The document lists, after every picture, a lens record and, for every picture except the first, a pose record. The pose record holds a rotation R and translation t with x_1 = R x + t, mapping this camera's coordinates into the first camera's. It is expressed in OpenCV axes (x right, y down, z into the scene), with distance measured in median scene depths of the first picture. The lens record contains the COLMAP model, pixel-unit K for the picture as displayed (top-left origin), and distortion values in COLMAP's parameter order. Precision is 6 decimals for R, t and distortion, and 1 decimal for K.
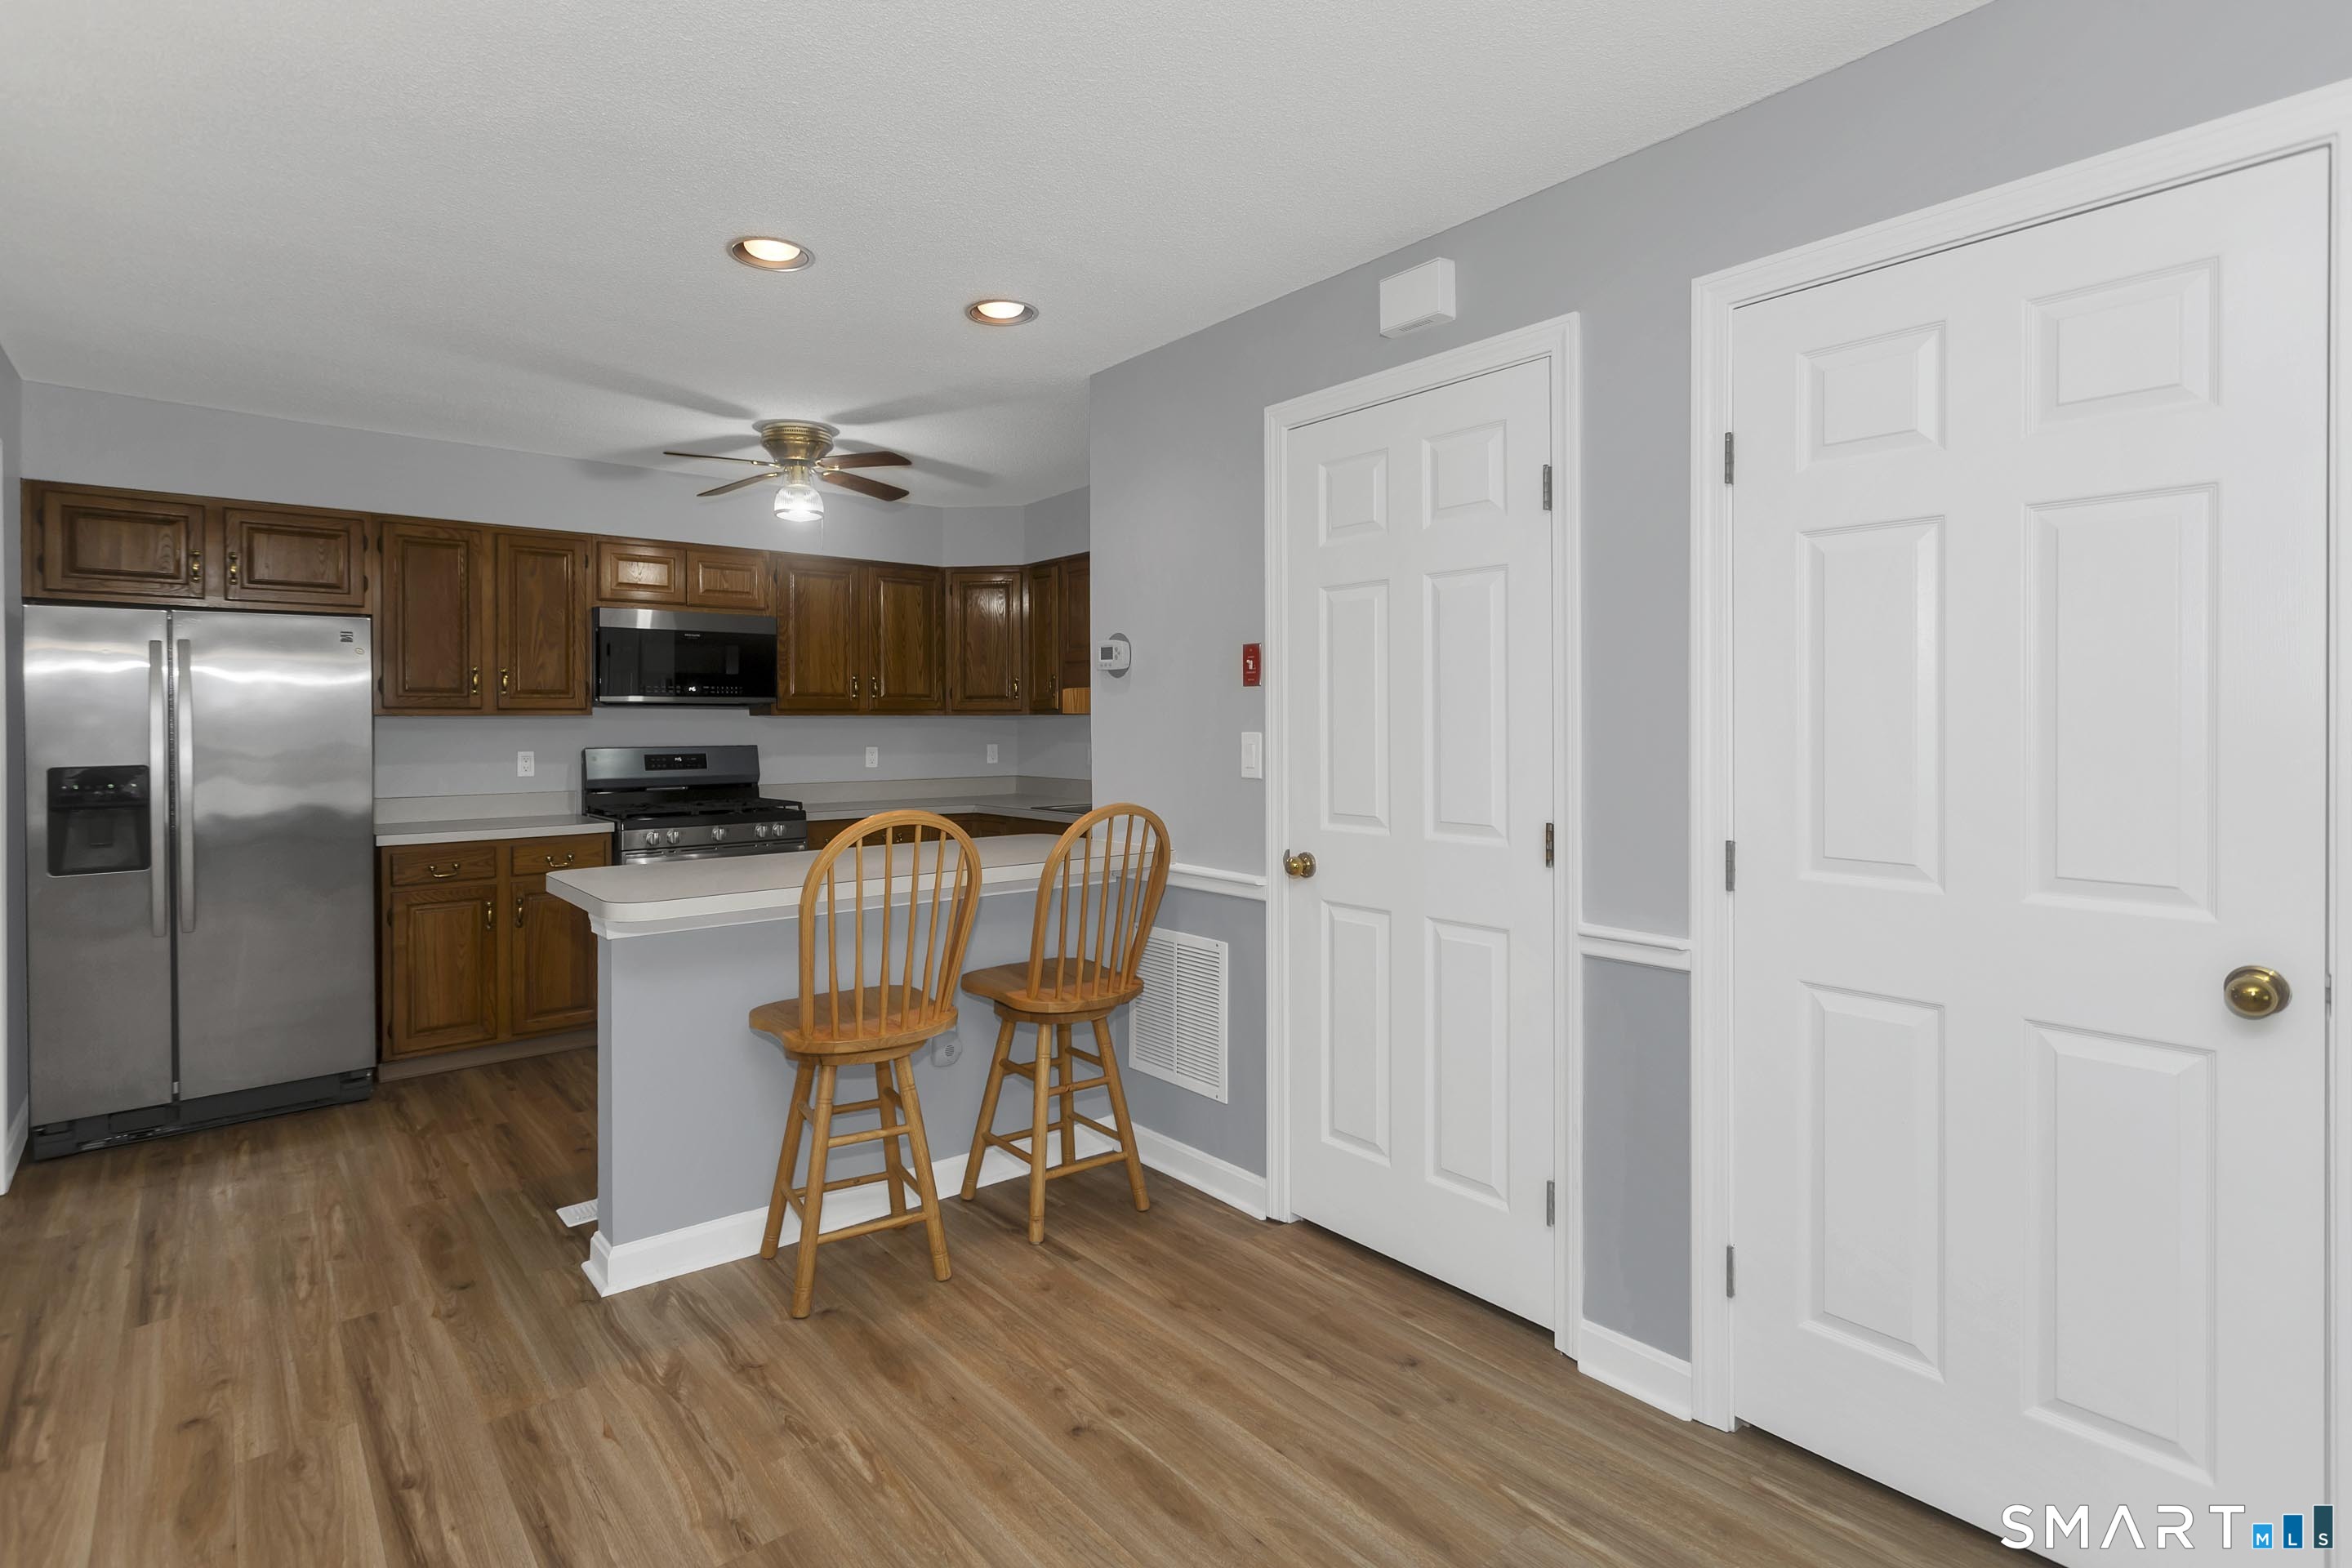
lens RADIAL K [[1128.1, 0, 1172.4], [0, 1128.1, 734.6], [0, 0, 1]] dist [0.003229, -0.000888]
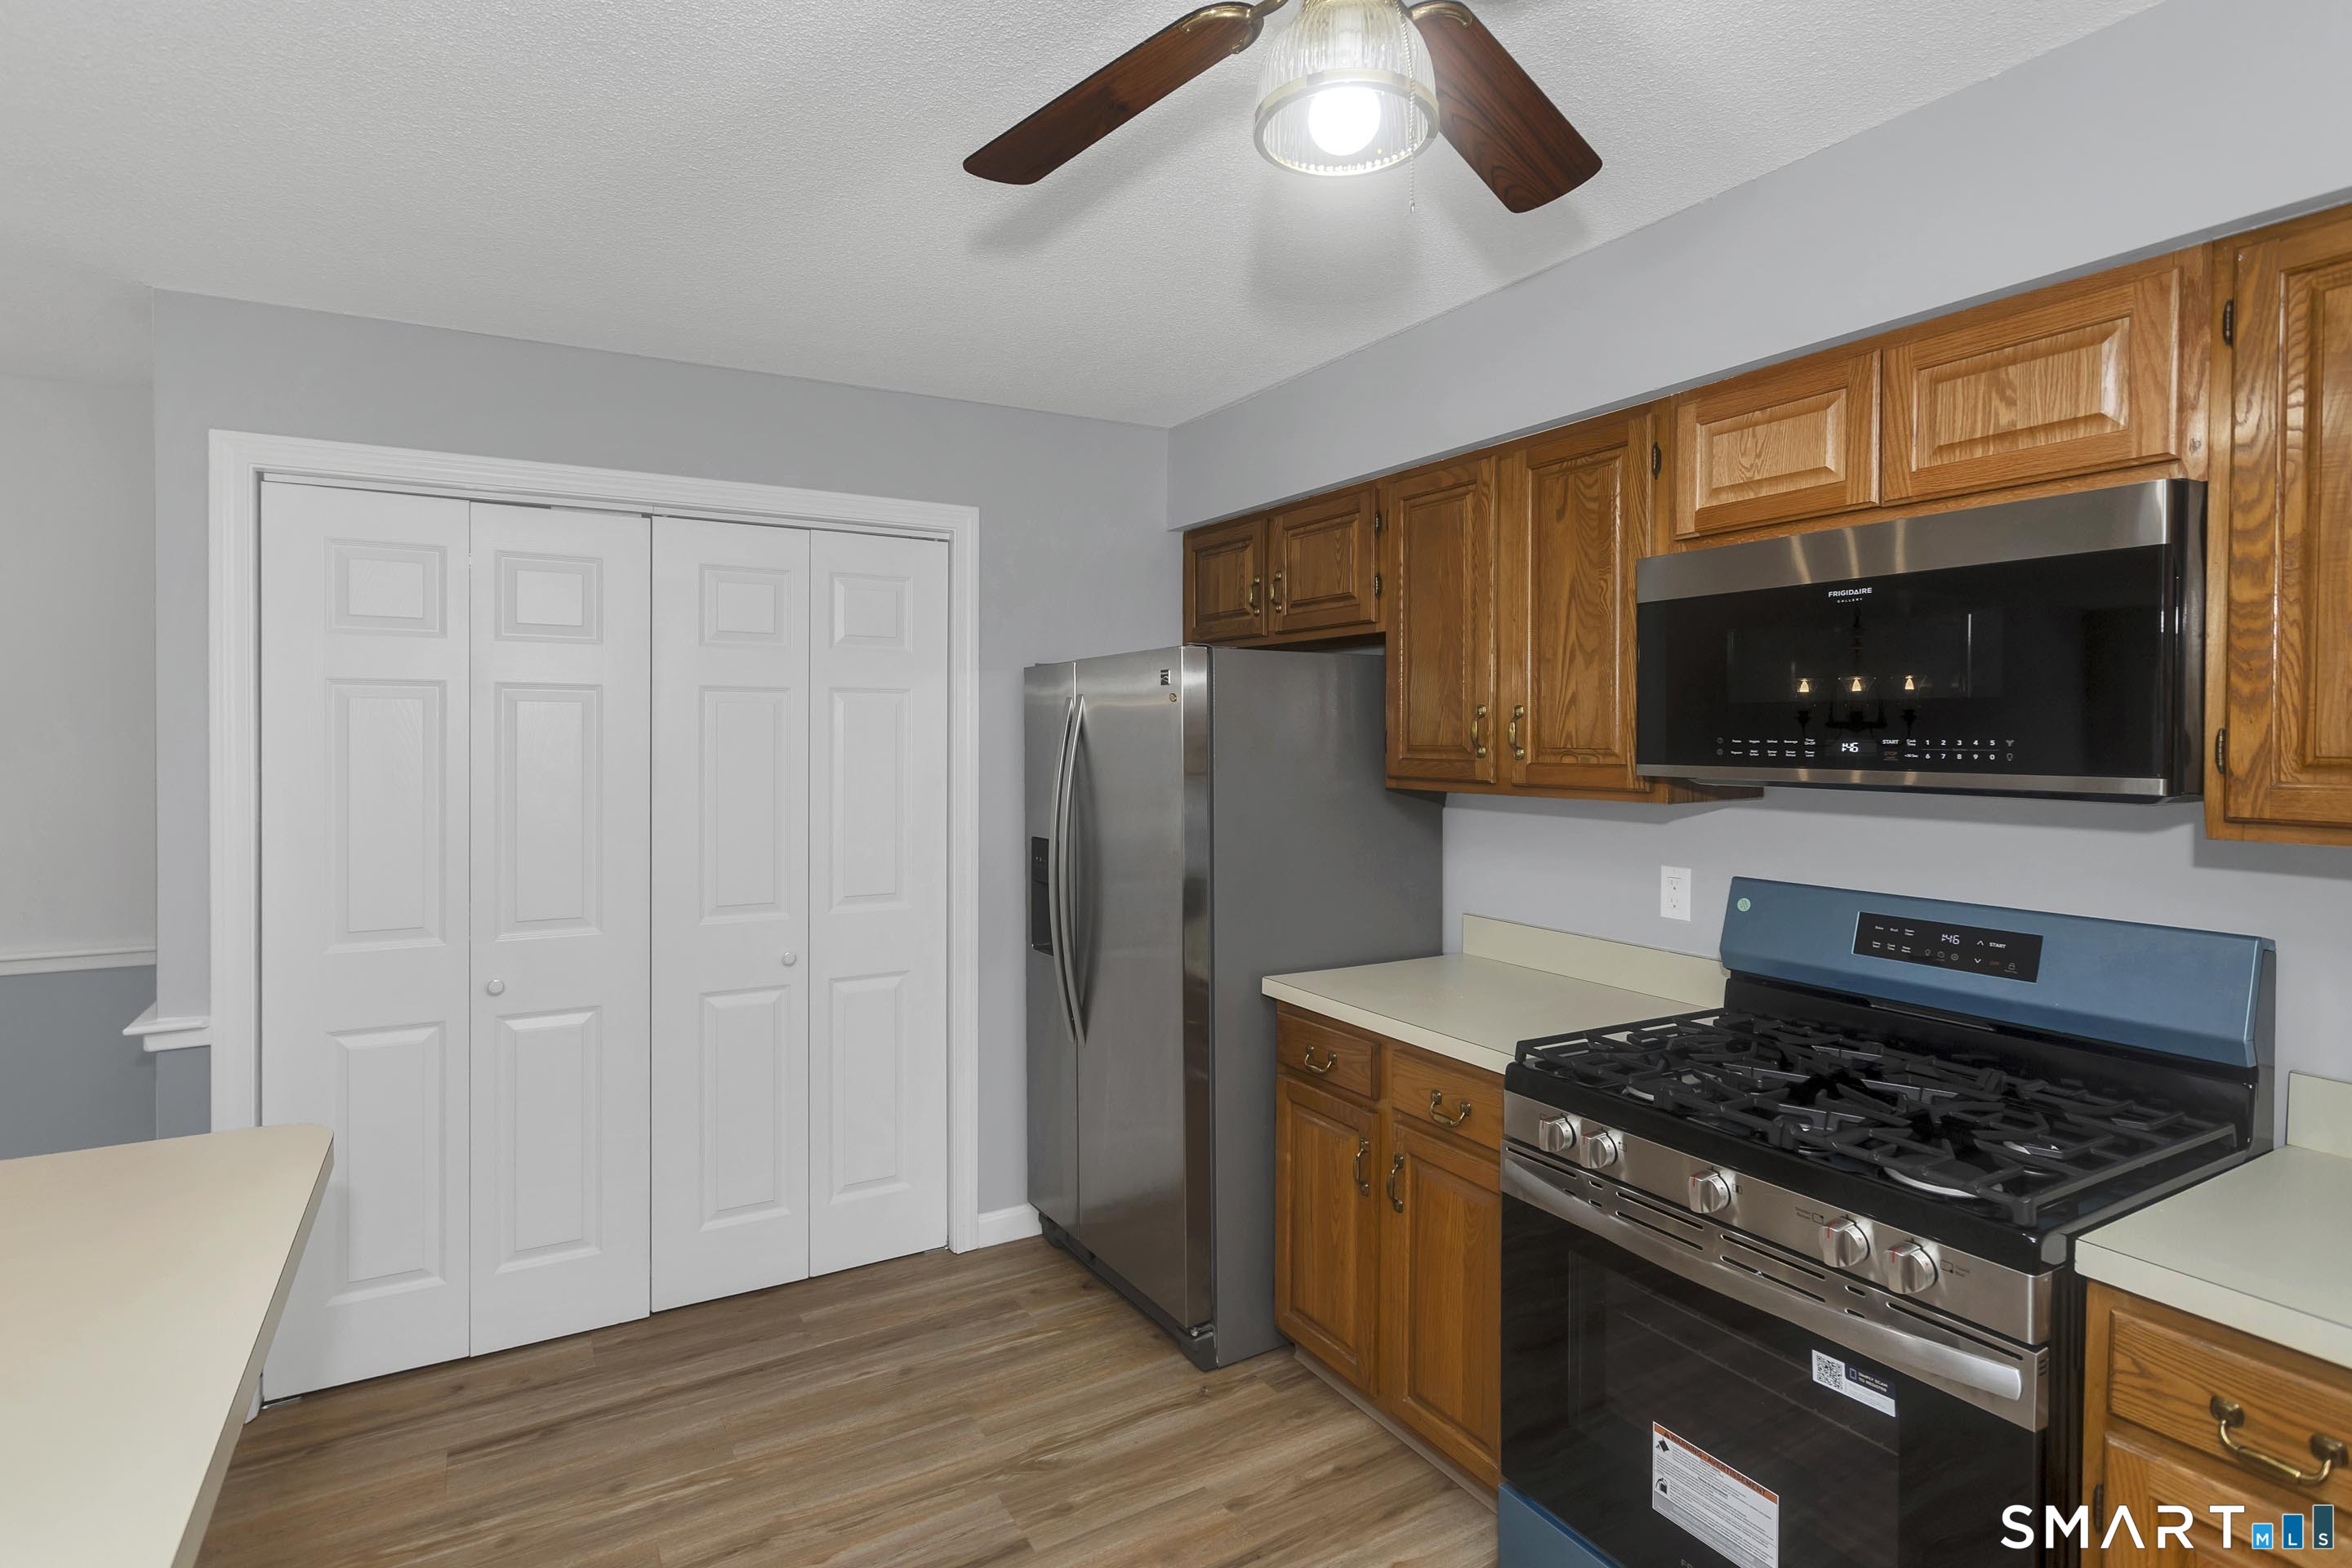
lens RADIAL K [[1128.1, 0, 1161.7], [0, 1128.1, 739.3], [0, 0, 1]] dist [0.003229, -0.000888]
pose [[-0.169718, 0.011082, -0.985430, -0.075686], [-0.014642, 0.999798, 0.013765, -0.070807], [0.985384, 0.016765, -0.169521, 1.359760]]
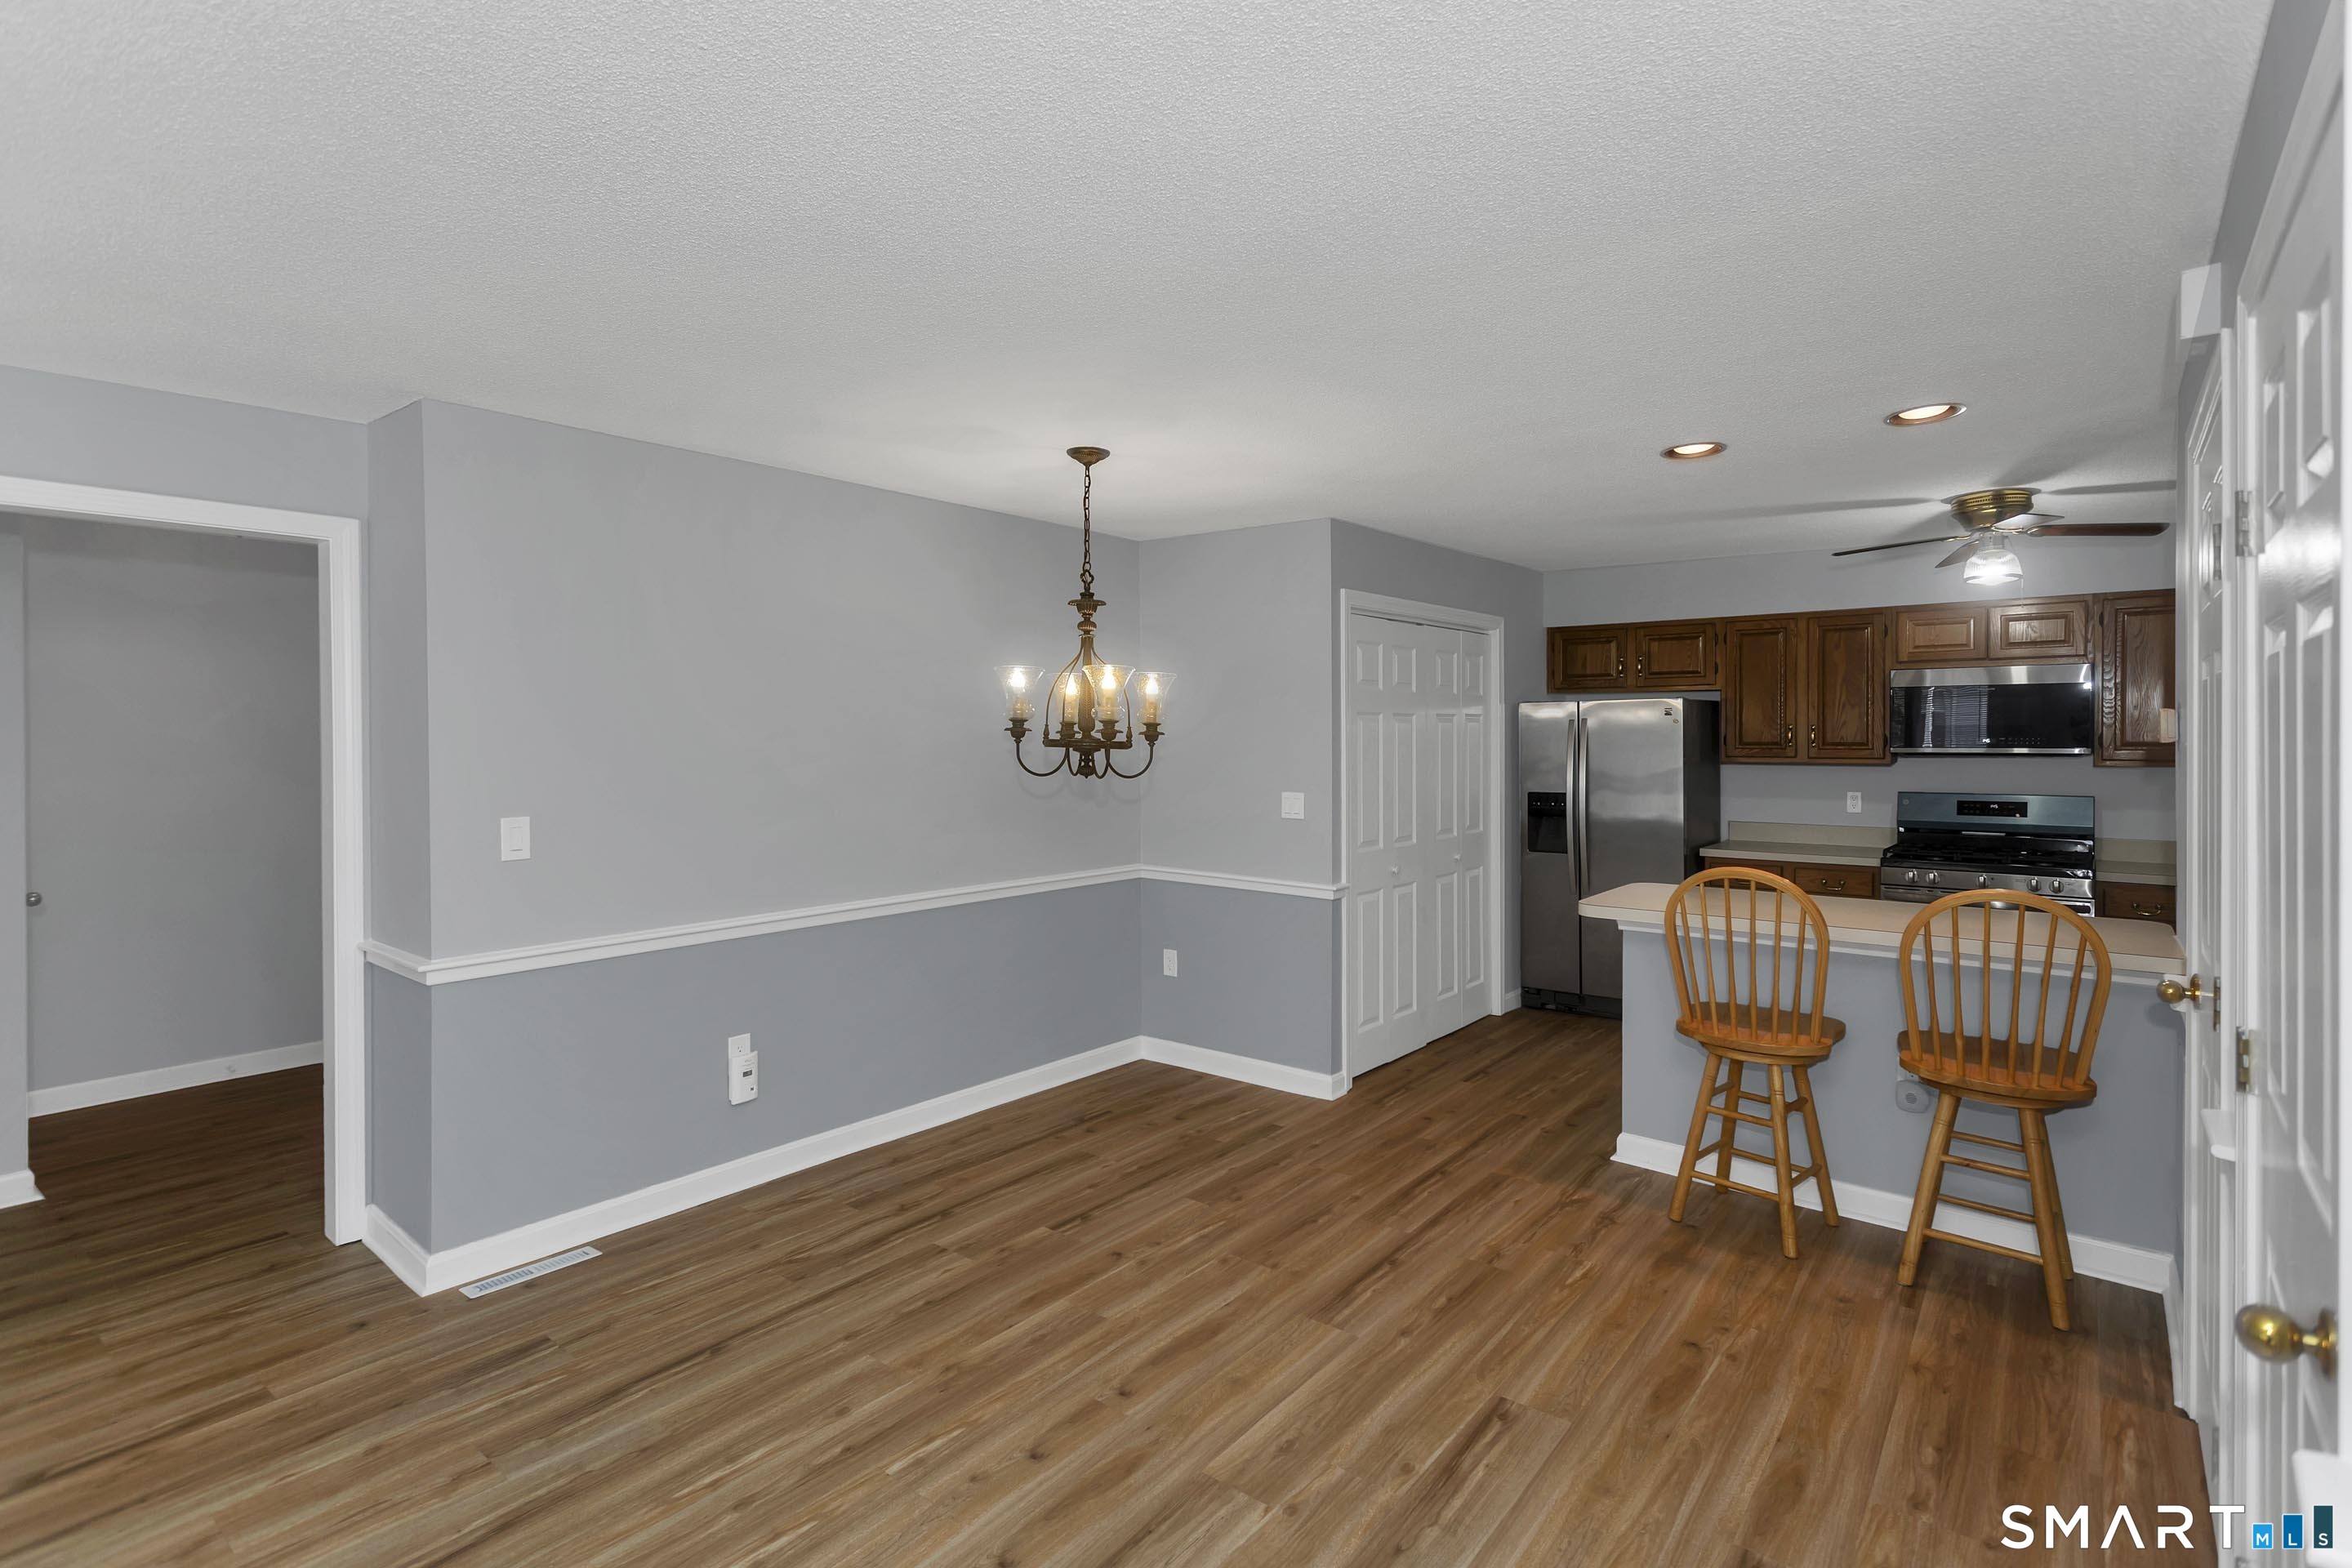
lens RADIAL K [[1128.1, 0, 1164.0], [0, 1128.1, 751.8], [0, 0, 1]] dist [0.003229, -0.000888]
pose [[0.186555, 0.017785, -0.982284, 0.732886], [-0.007167, 0.999834, 0.016742, -0.065776], [0.982418, 0.003917, 0.186651, 0.093339]]
